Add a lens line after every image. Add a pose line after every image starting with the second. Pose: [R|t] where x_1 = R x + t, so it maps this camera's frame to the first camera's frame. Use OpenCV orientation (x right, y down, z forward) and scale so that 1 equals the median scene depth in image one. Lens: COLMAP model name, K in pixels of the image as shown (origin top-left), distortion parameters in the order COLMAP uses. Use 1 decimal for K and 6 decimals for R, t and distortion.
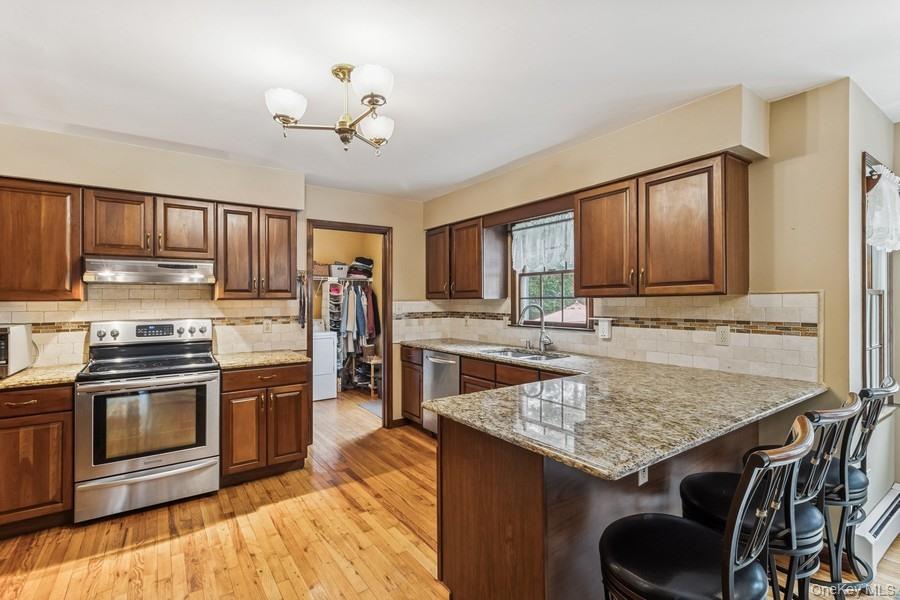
lens RADIAL K [[420.0, 0, 449.1], [0, 420.0, 298.0], [0, 0, 1]] dist [0.000241, 0.000166]
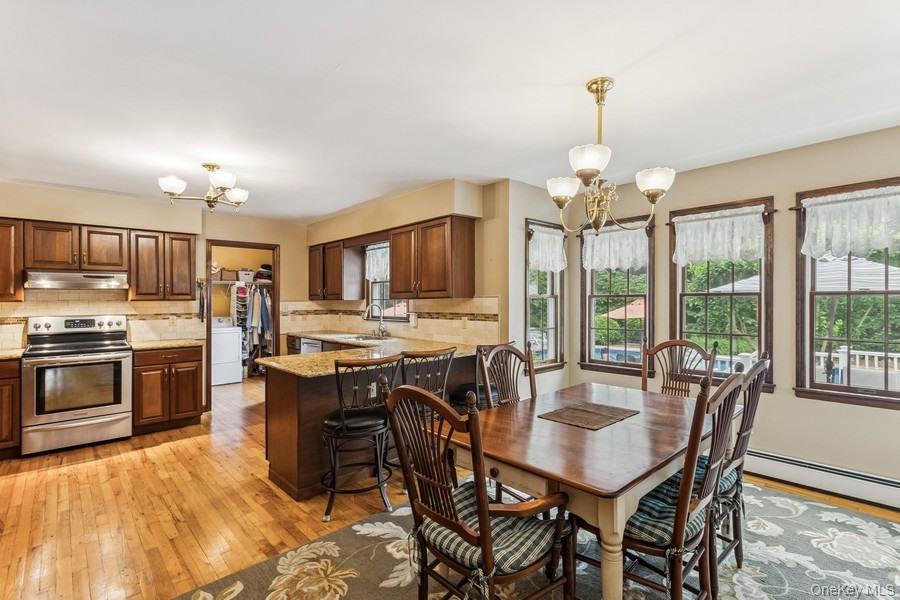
lens RADIAL K [[416.8, 0, 450.0], [0, 416.8, 300.0], [0, 0, 1]] dist [-0.000332, -0.000111]
pose [[0.990251, 0.000076, 0.139293, 0.290390], [-0.000633, 0.999992, 0.003954, -0.004350], [-0.139291, -0.004004, 0.990243, -0.489894]]
